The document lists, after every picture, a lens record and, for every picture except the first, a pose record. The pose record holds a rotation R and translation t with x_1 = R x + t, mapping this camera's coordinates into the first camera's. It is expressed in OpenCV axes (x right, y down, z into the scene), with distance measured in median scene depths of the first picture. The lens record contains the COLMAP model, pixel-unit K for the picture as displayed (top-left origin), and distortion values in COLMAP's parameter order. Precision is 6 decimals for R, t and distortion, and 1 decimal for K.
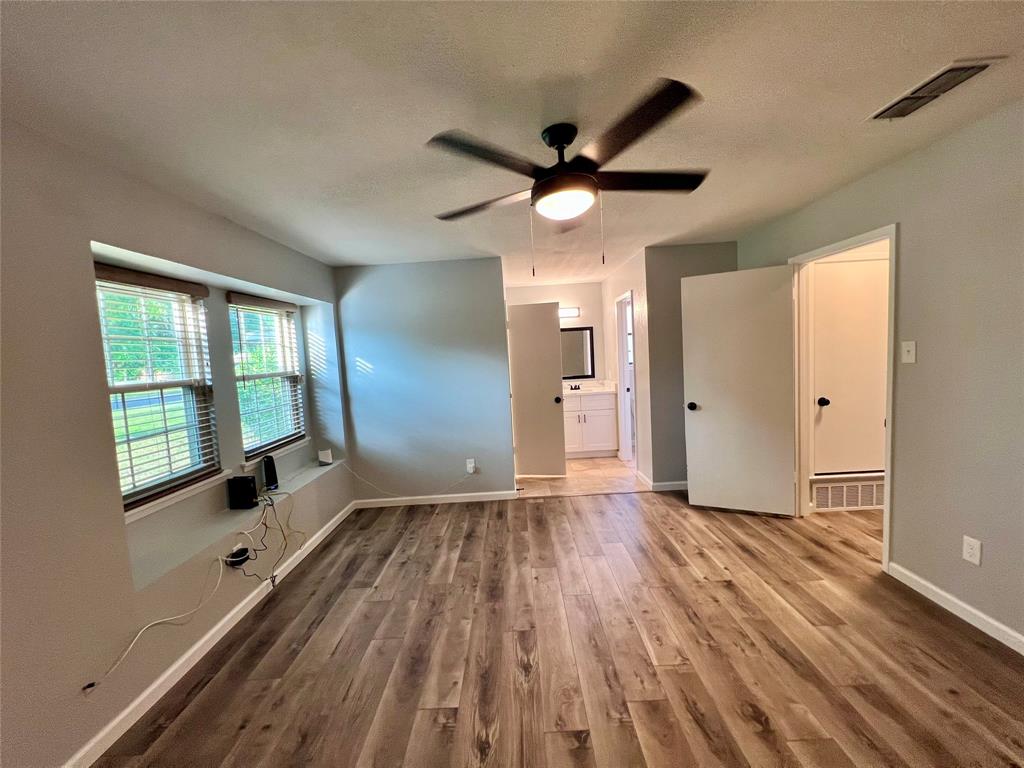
lens RADIAL K [[414.3, 0, 509.6], [0, 414.3, 384.8], [0, 0, 1]] dist [-0.002098, 0.000359]
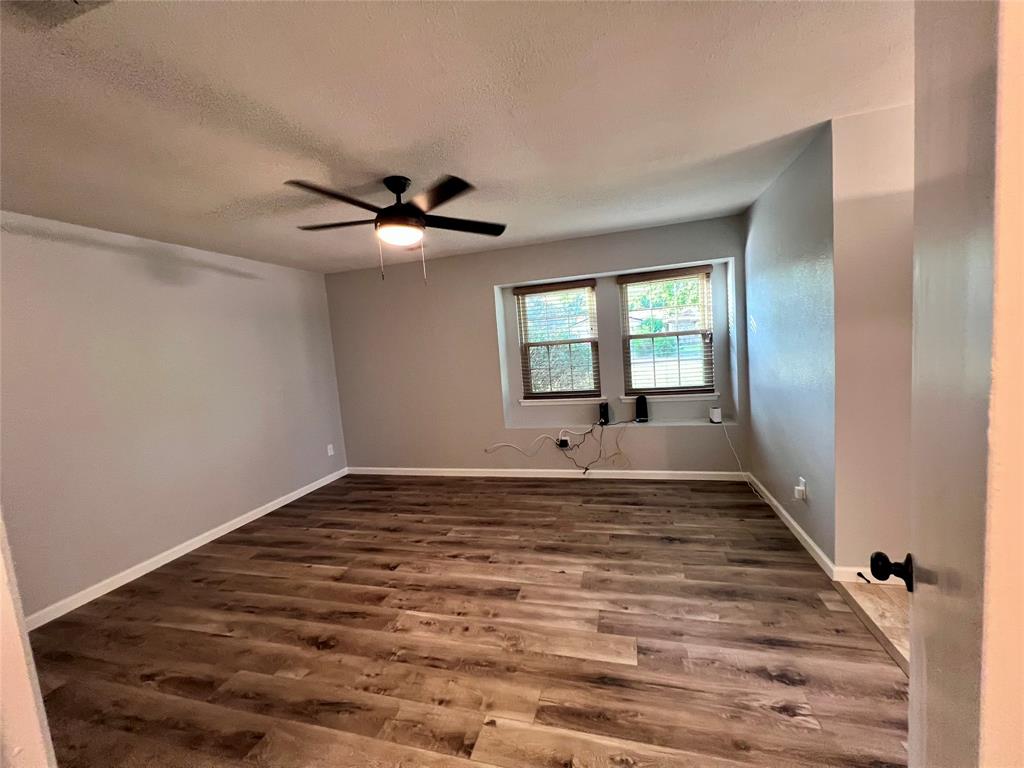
lens RADIAL K [[414.3, 0, 517.4], [0, 414.3, 382.8], [0, 0, 1]] dist [-0.002098, 0.000359]
pose [[-0.253780, 0.168770, -0.952425, 1.062849], [0.015781, 0.985252, 0.170382, -0.142607], [0.967133, 0.028209, -0.252700, 1.302182]]
